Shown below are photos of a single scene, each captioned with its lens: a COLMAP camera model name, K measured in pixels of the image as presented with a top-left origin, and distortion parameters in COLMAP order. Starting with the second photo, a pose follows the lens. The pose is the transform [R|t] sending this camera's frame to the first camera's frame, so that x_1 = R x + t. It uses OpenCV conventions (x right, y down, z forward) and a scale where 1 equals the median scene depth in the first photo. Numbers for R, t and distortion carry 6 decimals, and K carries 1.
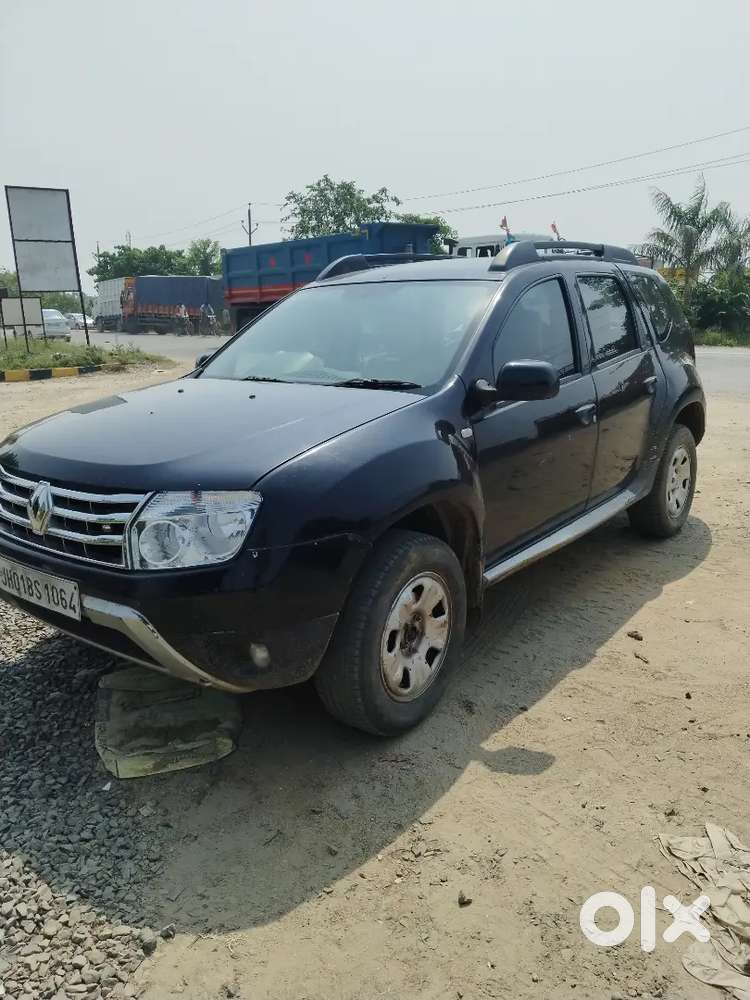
lens RADIAL K [[755.6, 0, 389.5], [0, 755.6, 504.9], [0, 0, 1]] dist [0.021086, -0.044000]
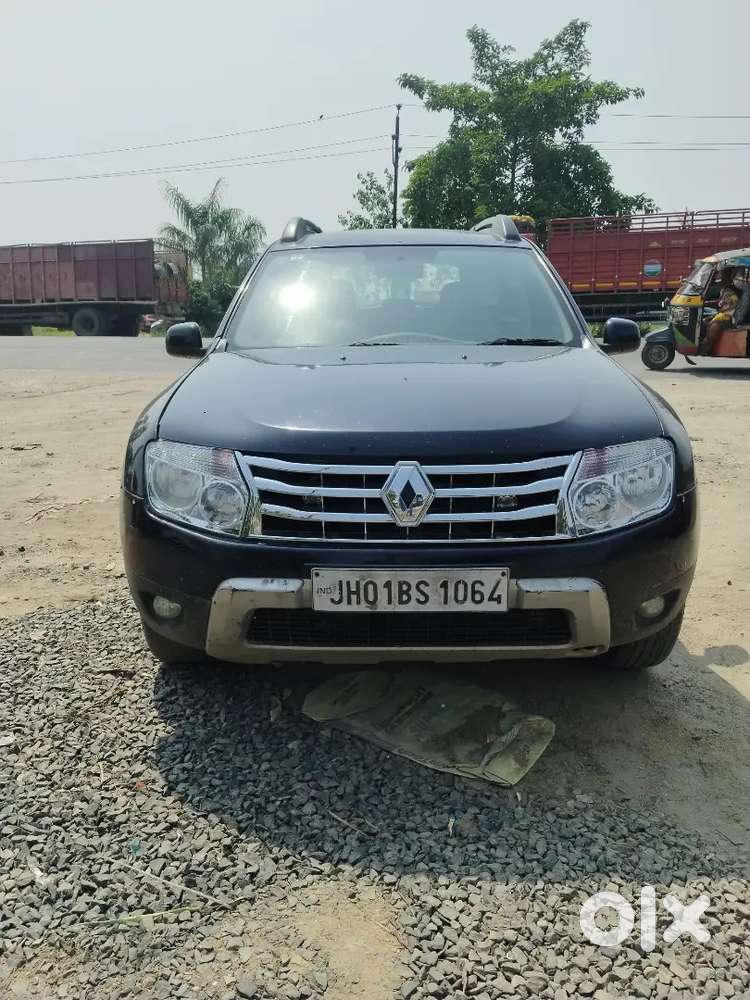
lens RADIAL K [[755.6, 0, 369.6], [0, 755.6, 491.4], [0, 0, 1]] dist [0.021086, -0.044000]
pose [[0.816464, -0.135250, 0.561332, -0.953849], [0.140987, 0.989450, 0.033336, -0.031692], [-0.559919, 0.051923, 0.826919, 0.348553]]
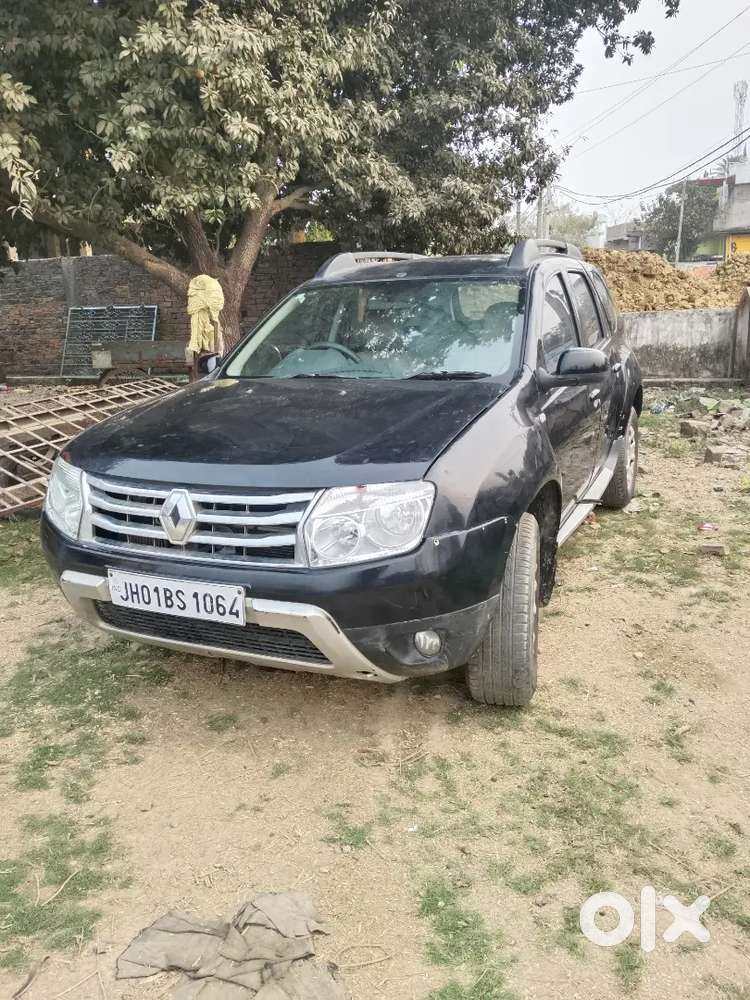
lens RADIAL K [[755.6, 0, 370.8], [0, 755.6, 499.6], [0, 0, 1]] dist [0.021086, -0.044000]
pose [[0.972109, -0.069235, 0.224075, -0.435362], [0.070964, 0.997479, 0.000337, 0.001209], [-0.223534, 0.015574, 0.974572, 0.003997]]
